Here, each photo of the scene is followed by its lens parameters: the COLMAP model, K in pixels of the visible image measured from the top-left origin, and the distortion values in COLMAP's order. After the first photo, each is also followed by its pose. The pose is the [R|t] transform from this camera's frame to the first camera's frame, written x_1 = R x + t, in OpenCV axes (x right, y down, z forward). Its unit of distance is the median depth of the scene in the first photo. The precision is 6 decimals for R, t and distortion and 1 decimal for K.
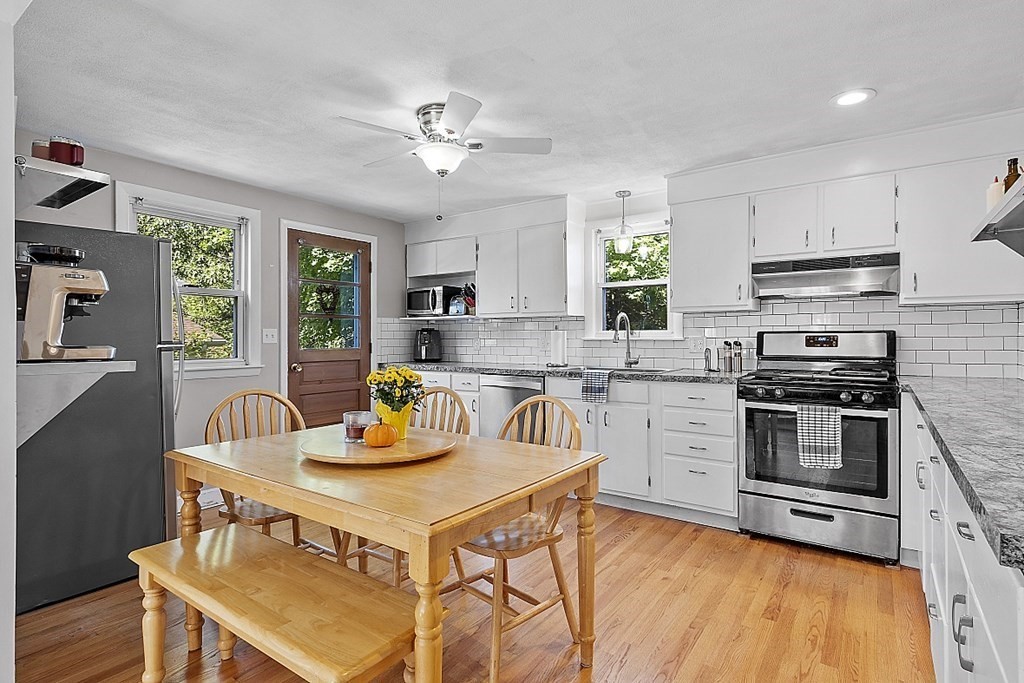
lens RADIAL K [[517.3, 0, 512.0], [0, 517.3, 341.5], [0, 0, 1]] dist [0.001879, 0.000663]
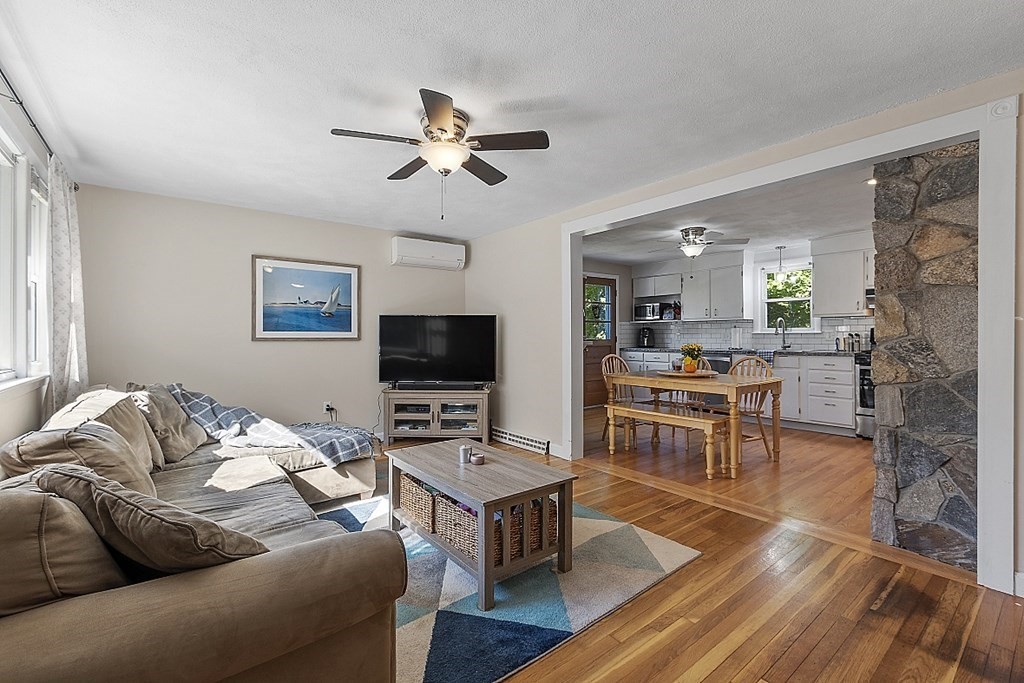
lens RADIAL K [[446.3, 0, 512.0], [0, 446.3, 341.5], [0, 0, 1]] dist [0.001060, 0.000089]
pose [[0.958470, -0.000688, -0.285193, -0.231973], [0.002946, 0.999968, 0.007490, 0.010718], [0.285179, -0.008019, 0.958441, -0.718778]]
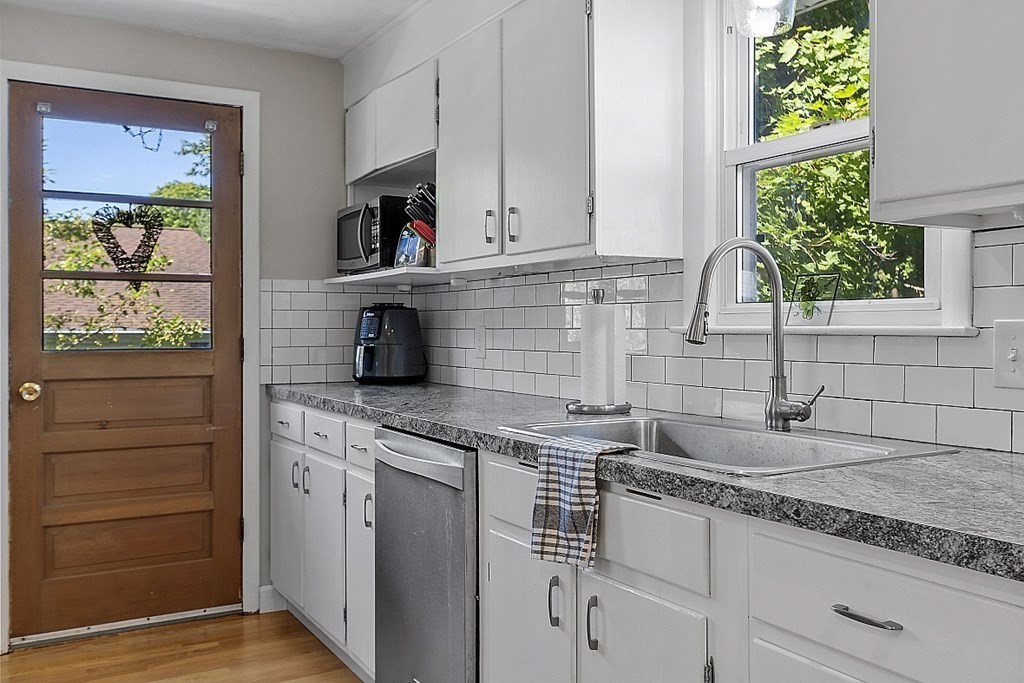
lens RADIAL K [[902.0, 0, 512.0], [0, 902.0, 341.5], [0, 0, 1]] dist [0.004279, 0.002773]
pose [[0.910058, 0.008307, -0.414398, 0.322413], [-0.004622, 0.999940, 0.009894, -0.003290], [0.414455, -0.007089, 0.910042, 0.523343]]
